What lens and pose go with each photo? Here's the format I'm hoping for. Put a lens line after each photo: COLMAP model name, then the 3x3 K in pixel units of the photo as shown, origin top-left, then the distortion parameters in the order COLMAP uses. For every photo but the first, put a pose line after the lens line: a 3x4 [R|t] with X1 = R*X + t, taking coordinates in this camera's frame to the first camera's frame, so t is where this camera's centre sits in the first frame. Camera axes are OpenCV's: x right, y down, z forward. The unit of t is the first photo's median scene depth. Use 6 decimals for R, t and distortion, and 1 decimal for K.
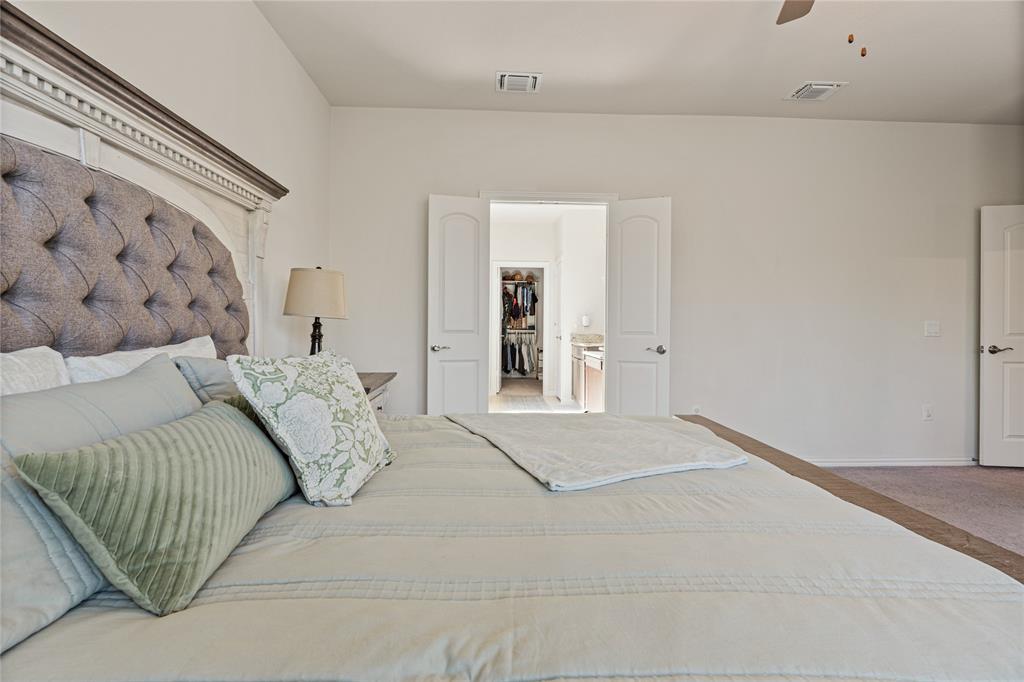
lens RADIAL K [[480.9, 0, 513.3], [0, 480.9, 329.1], [0, 0, 1]] dist [-0.003408, -0.000122]
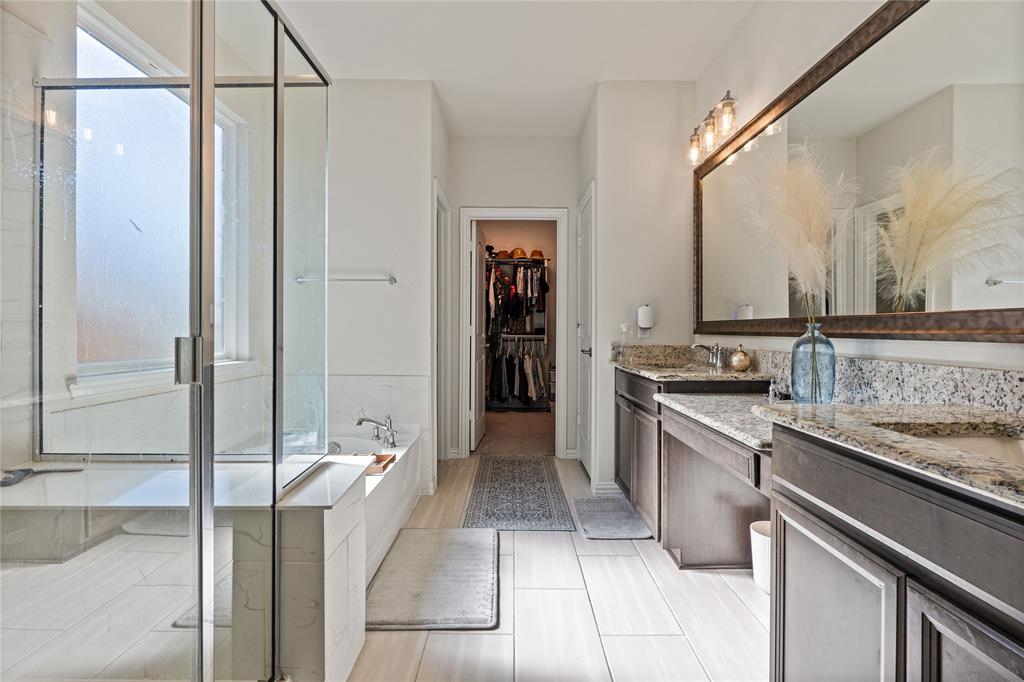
lens RADIAL K [[480.9, 0, 513.3], [0, 480.9, 329.1], [0, 0, 1]] dist [-0.003408, -0.000122]
pose [[0.999293, 0.000840, -0.037593, 0.027966], [-0.001068, 0.999981, -0.006040, -0.001769], [0.037587, 0.006076, 0.999275, 0.365658]]
